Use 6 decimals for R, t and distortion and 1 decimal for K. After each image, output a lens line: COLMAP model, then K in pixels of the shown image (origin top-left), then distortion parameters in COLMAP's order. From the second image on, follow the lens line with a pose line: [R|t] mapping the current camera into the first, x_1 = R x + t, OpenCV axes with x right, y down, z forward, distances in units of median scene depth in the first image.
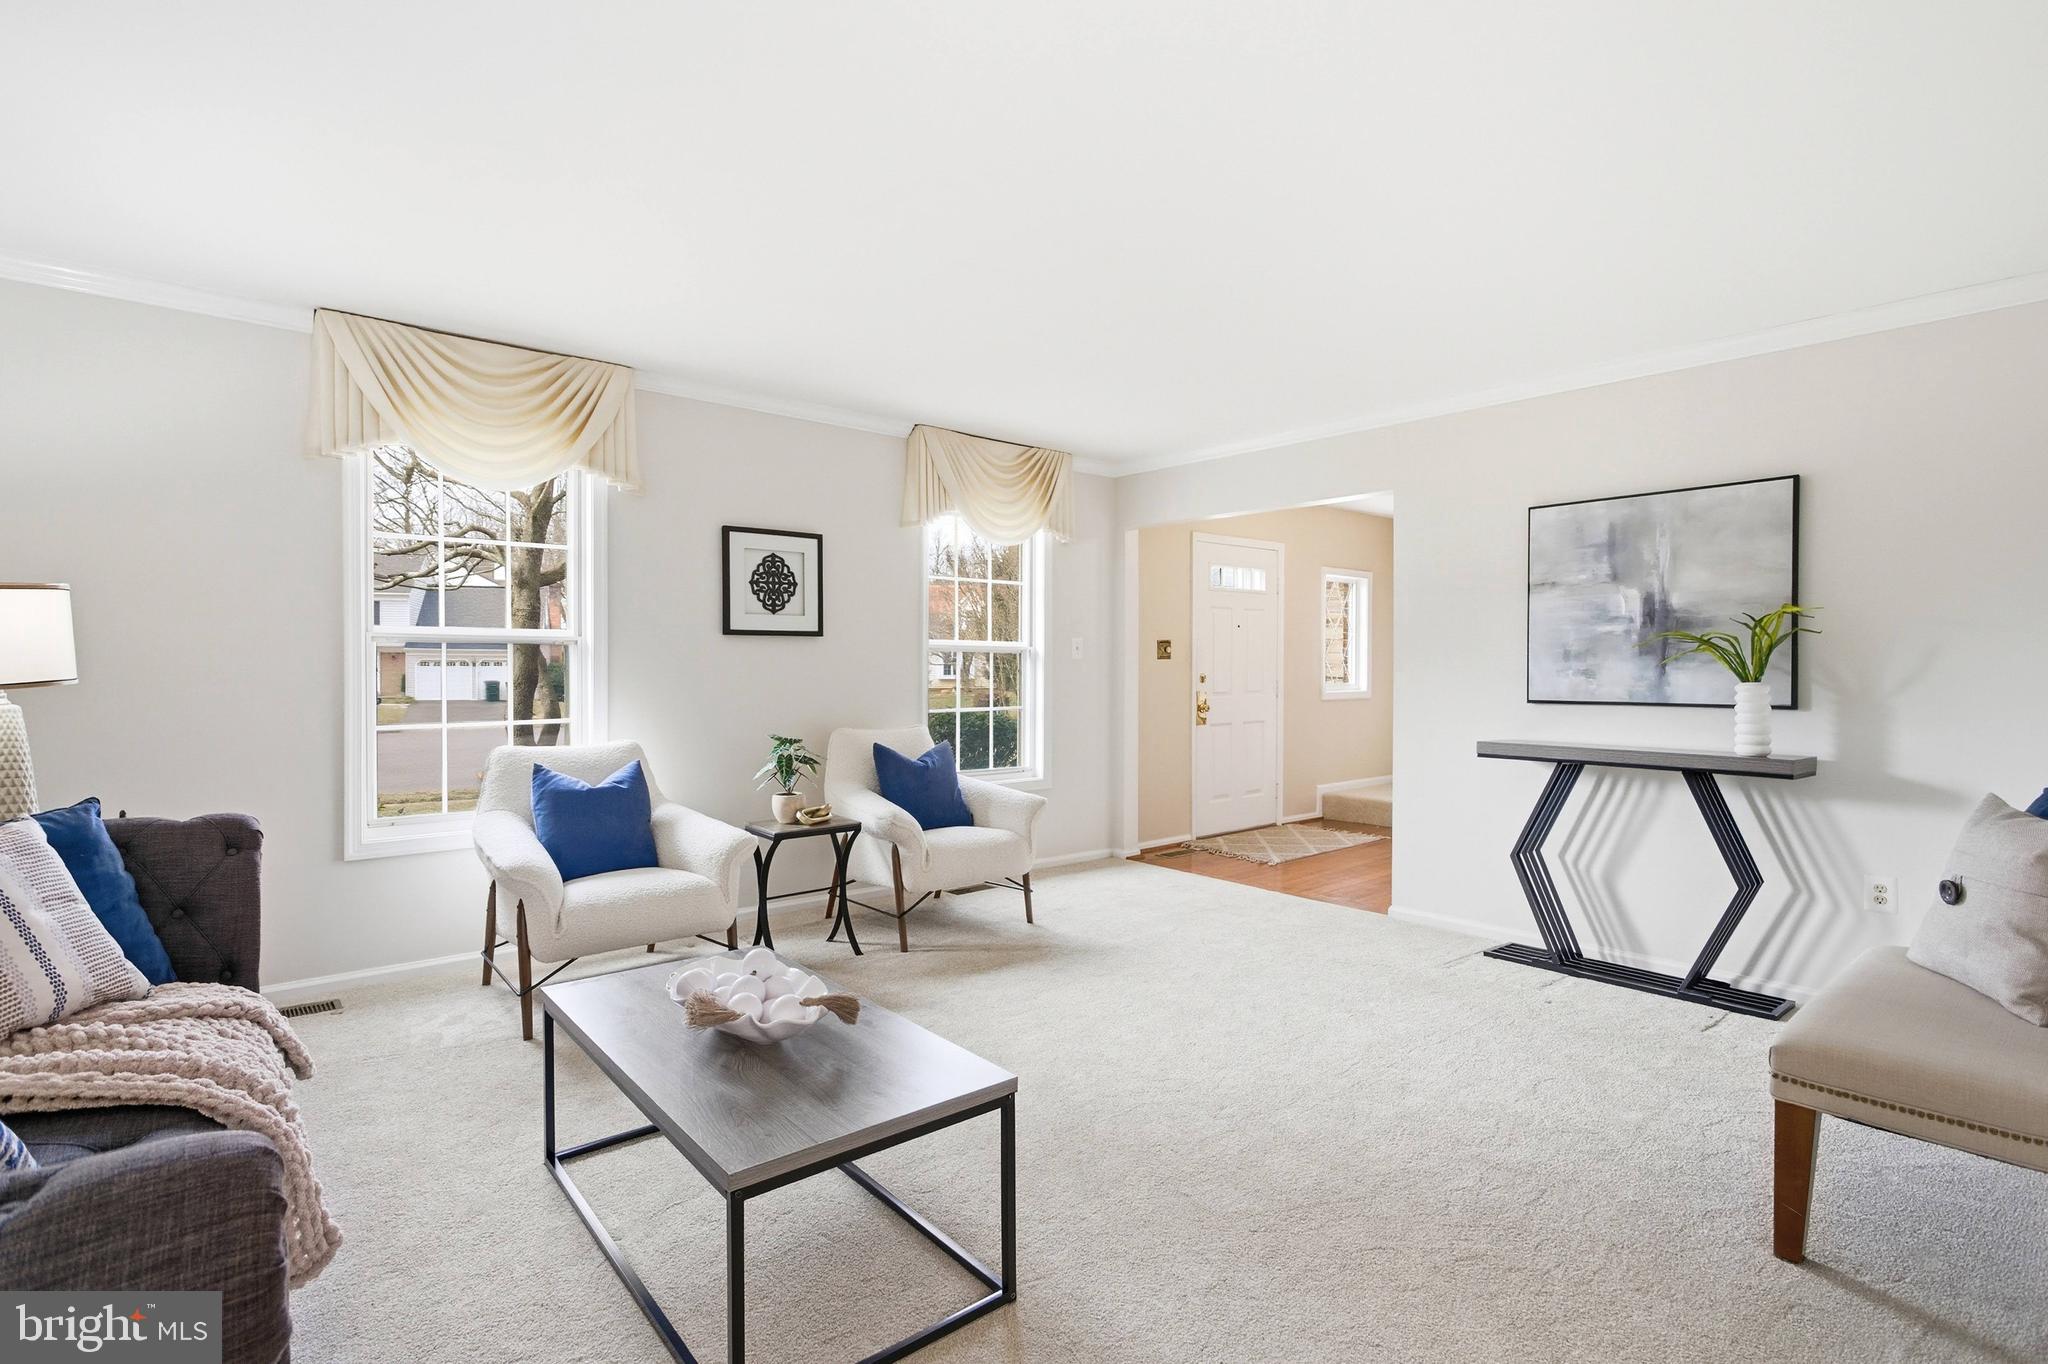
lens RADIAL K [[989.3, 0, 1033.3], [0, 989.3, 674.8], [0, 0, 1]] dist [-0.013575, 0.000001]
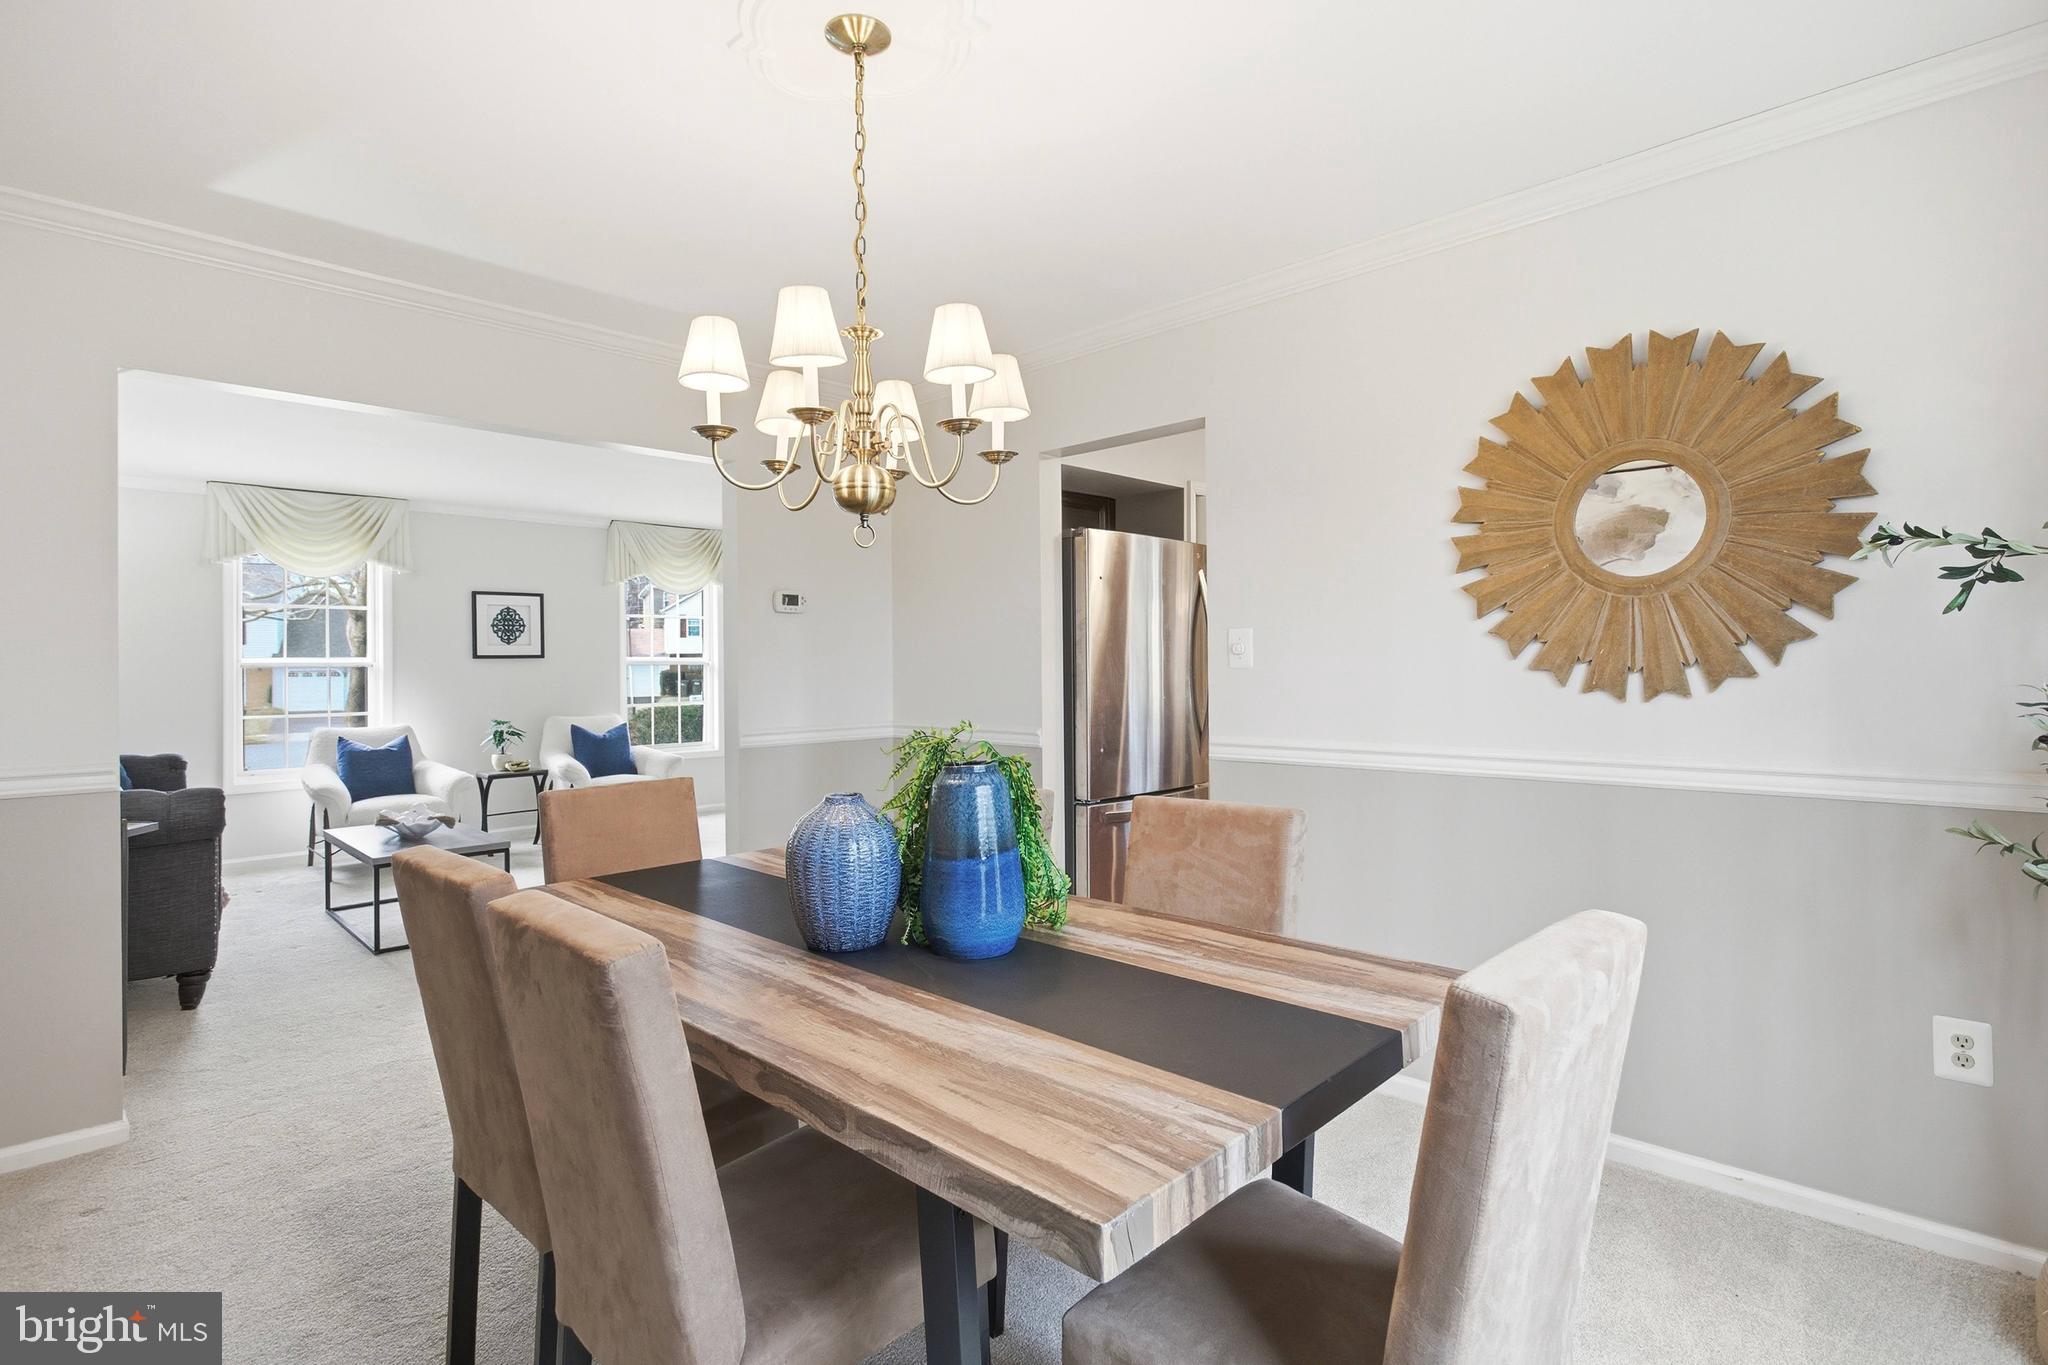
lens RADIAL K [[1011.0, 0, 1029.5], [0, 1011.0, 650.3], [0, 0, 1]] dist [-0.002022, -0.000277]
pose [[0.997612, -0.017920, 0.066704, 0.264156], [0.019736, 0.999449, -0.026673, 0.004175], [-0.066190, 0.027925, 0.997416, -0.385296]]
